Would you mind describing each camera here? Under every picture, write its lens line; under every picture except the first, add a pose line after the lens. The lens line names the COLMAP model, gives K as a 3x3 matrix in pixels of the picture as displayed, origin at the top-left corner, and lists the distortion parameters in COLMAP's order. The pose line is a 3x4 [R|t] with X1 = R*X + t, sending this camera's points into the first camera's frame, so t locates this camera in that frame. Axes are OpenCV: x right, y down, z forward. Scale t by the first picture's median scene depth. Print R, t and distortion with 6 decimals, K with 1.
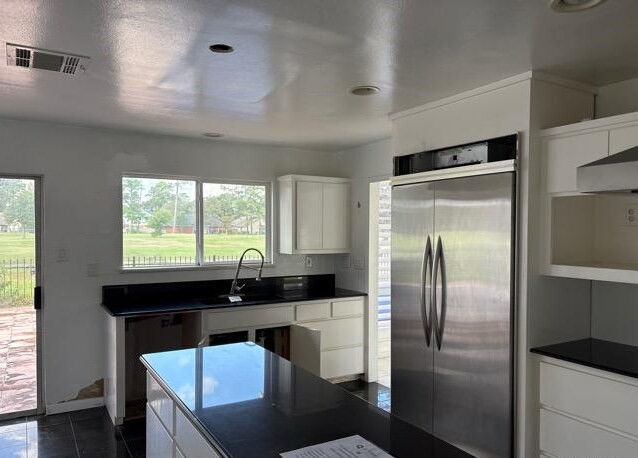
lens RADIAL K [[480.4, 0, 320.0], [0, 480.4, 243.5], [0, 0, 1]] dist [0.053598, -0.062215]
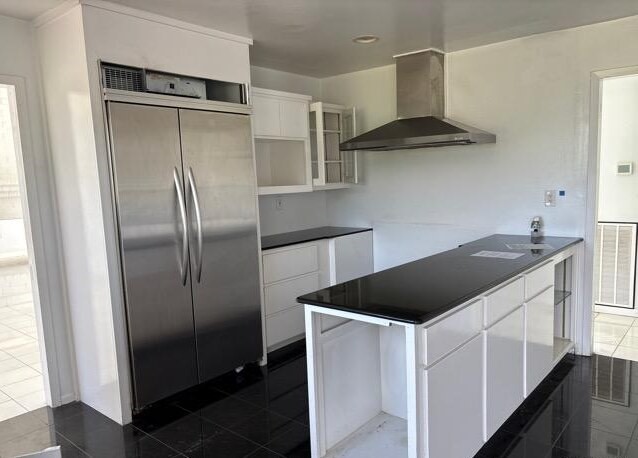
lens RADIAL K [[480.4, 0, 320.0], [0, 480.4, 243.5], [0, 0, 1]] dist [0.053598, -0.062215]
pose [[-0.318518, -0.120103, 0.940277, -0.811878], [0.064497, 0.986896, 0.147906, 0.009131], [-0.945720, 0.107756, -0.306597, 1.120138]]
